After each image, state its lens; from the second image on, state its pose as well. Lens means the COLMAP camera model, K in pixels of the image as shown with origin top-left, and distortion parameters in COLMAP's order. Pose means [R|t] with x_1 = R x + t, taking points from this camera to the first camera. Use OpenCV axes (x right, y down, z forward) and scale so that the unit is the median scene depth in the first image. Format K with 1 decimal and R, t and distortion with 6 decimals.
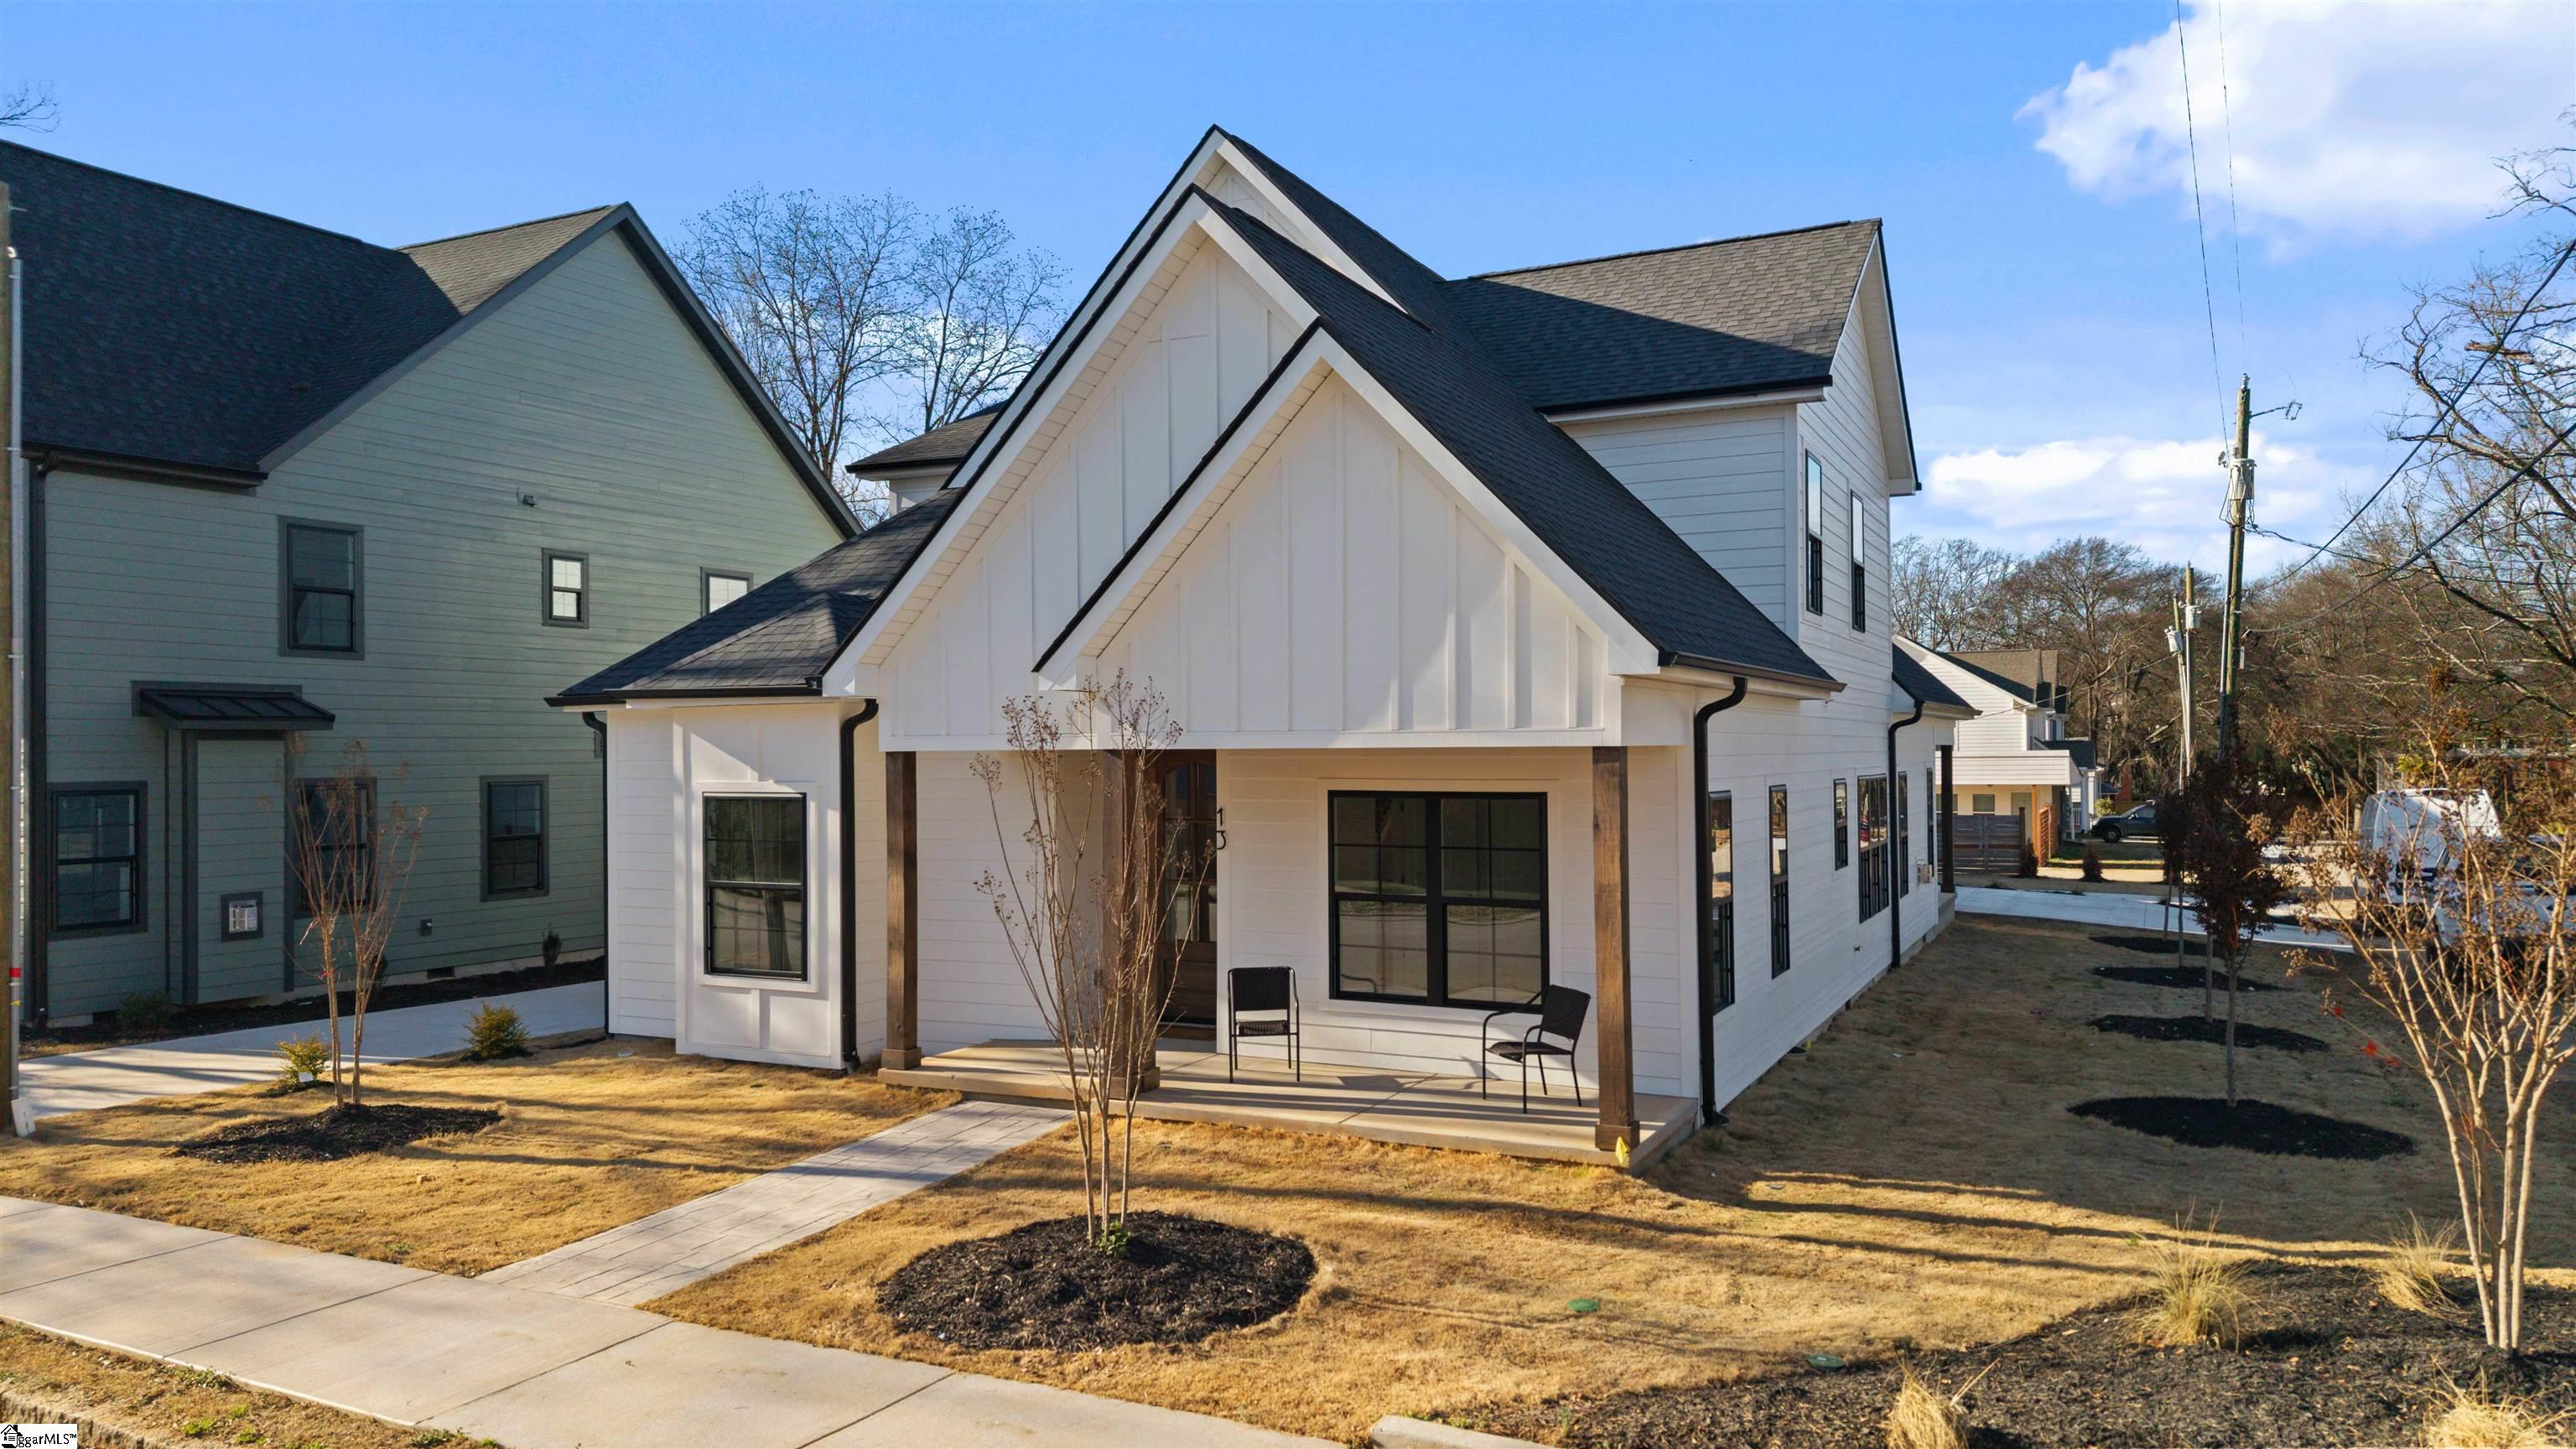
lens RADIAL K [[1775.4, 0, 1288.0], [0, 1775.4, 724.5], [0, 0, 1]] dist [0.001021, -0.000065]
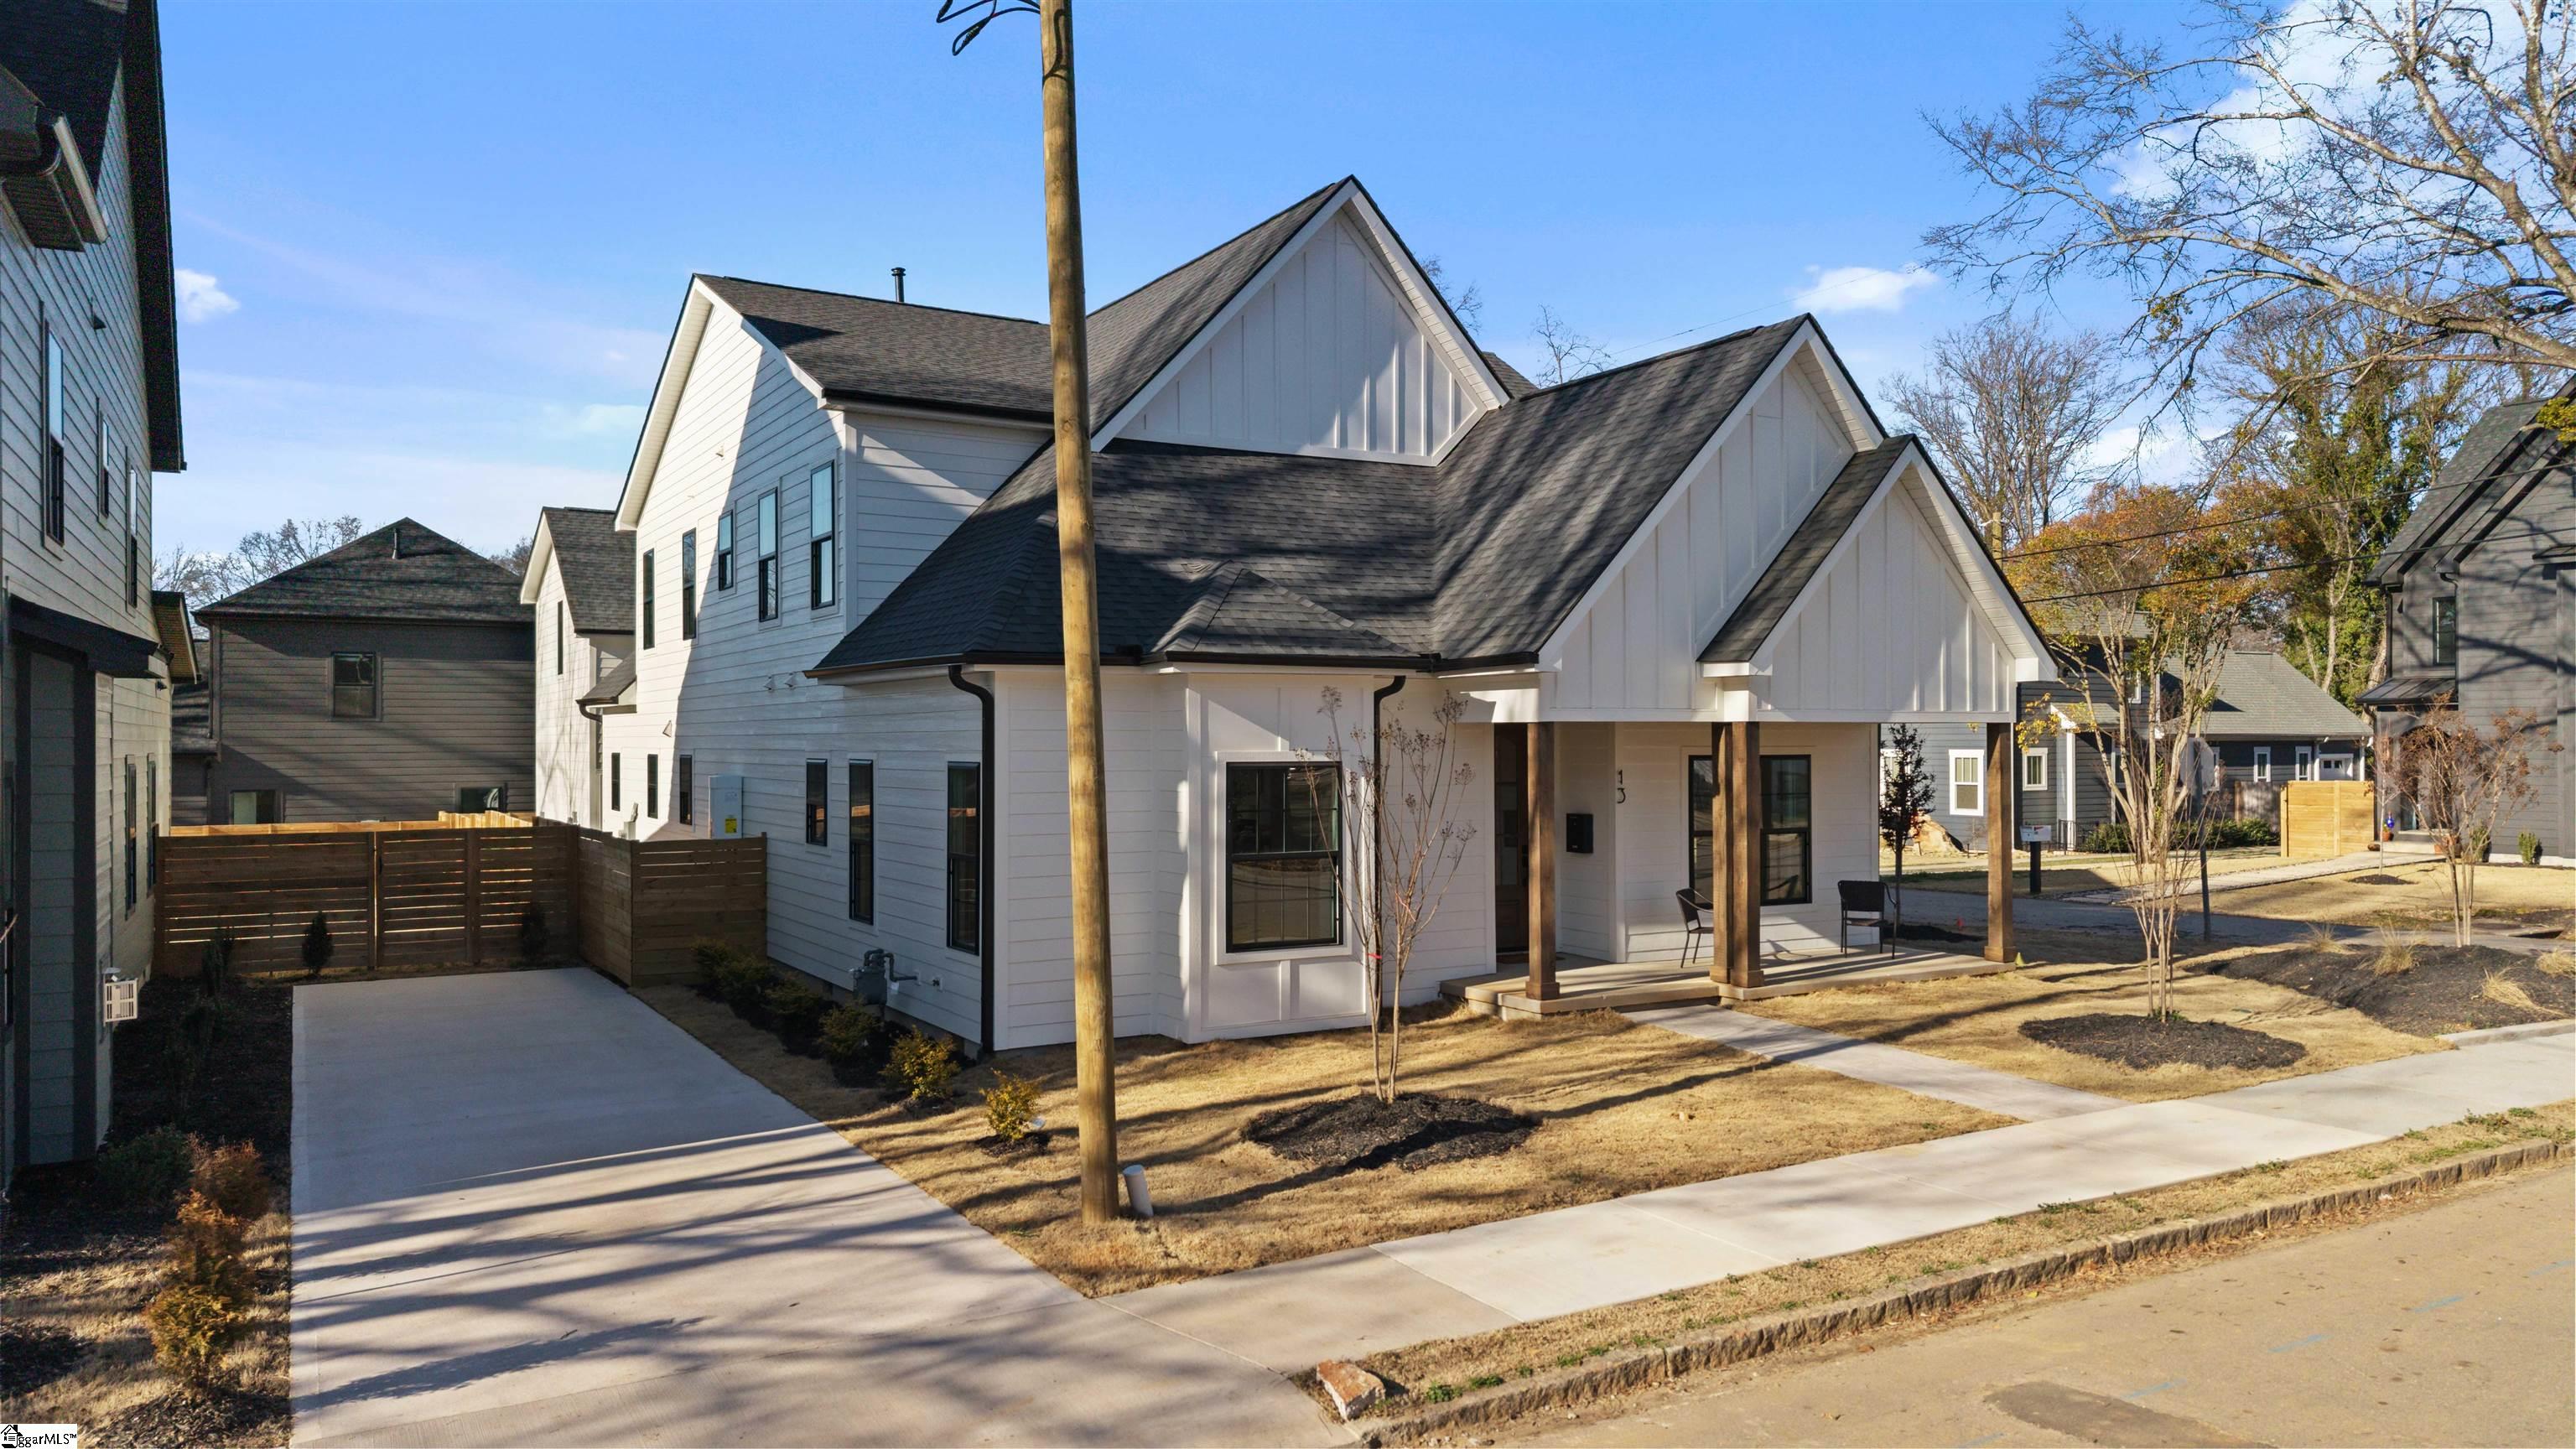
lens RADIAL K [[1698.8, 0, 1288.0], [0, 1698.8, 724.5], [0, 0, 1]] dist [0.000493, -0.000169]
pose [[0.557385, 0.008139, 0.830215, -0.838420], [-0.019017, 0.999815, 0.002966, 0.011208], [-0.830037, -0.017442, 0.557436, 0.363500]]
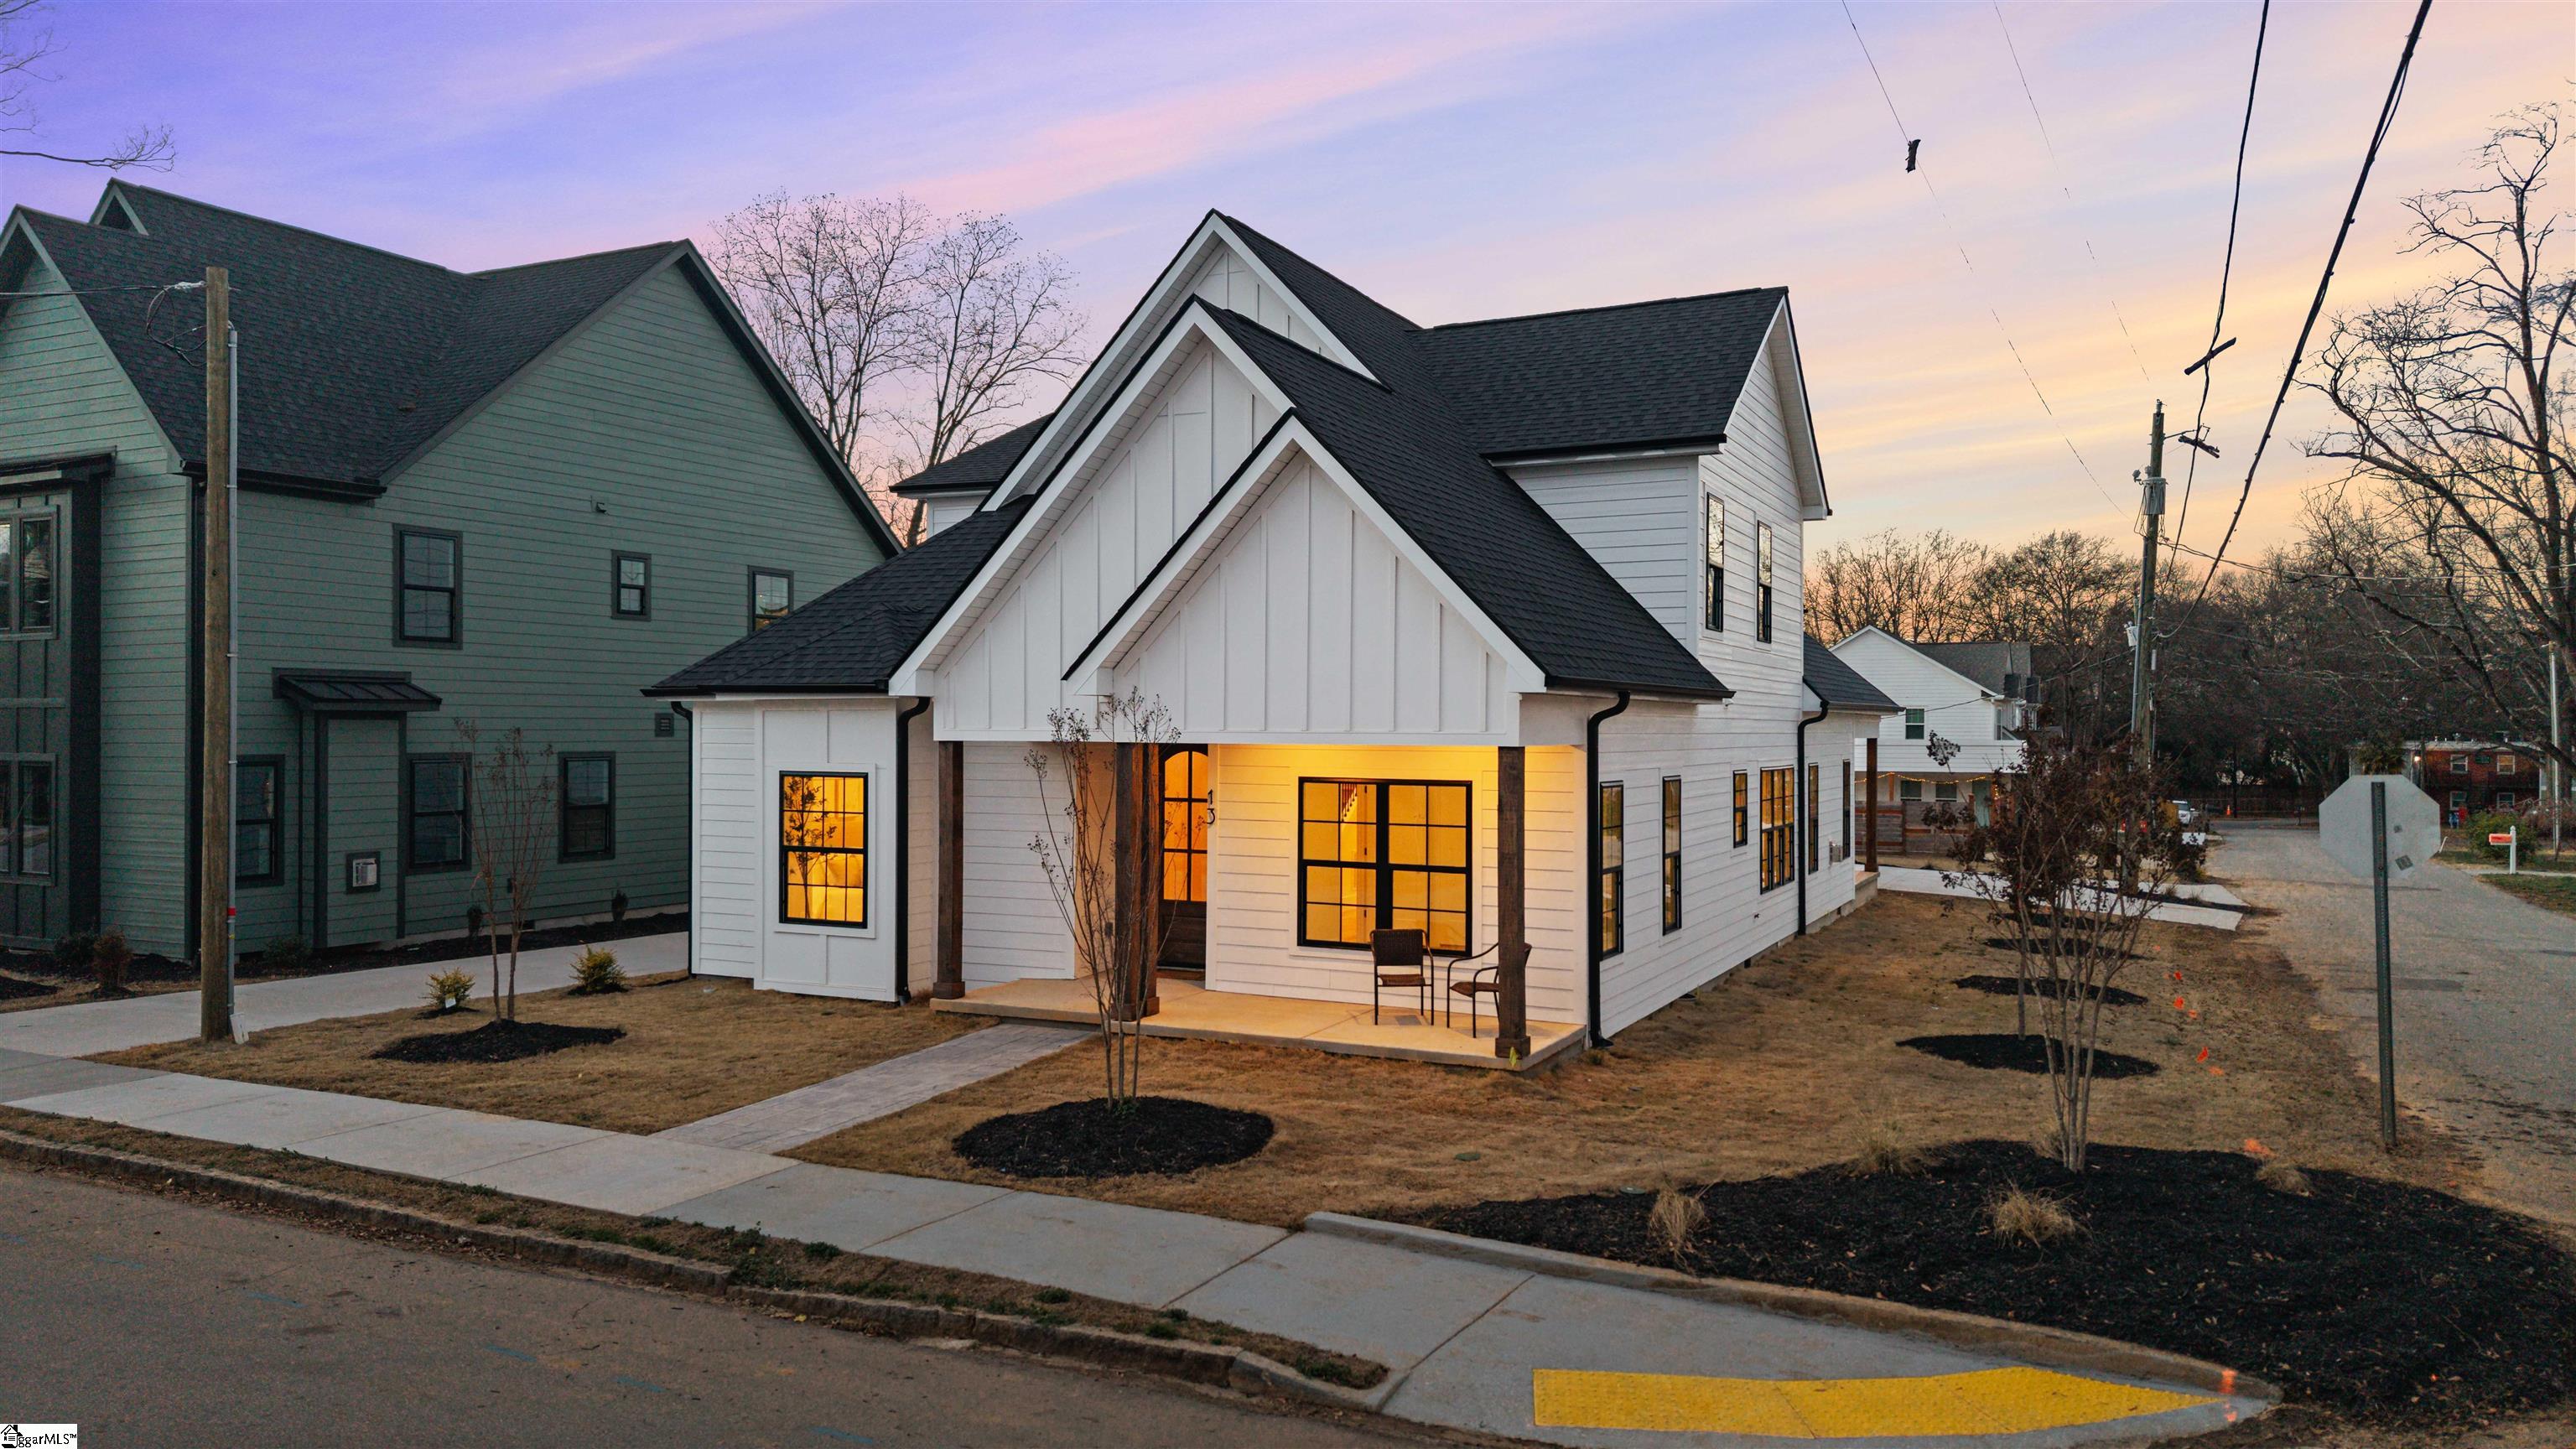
lens RADIAL K [[1768.5, 0, 1288.0], [0, 1768.5, 724.5], [0, 0, 1]] dist [-0.001242, -0.000856]
pose [[0.999927, 0.011800, 0.002661, 0.008028], [-0.011832, 0.999855, 0.012223, -0.009509], [-0.002516, -0.012253, 0.999922, -0.153121]]
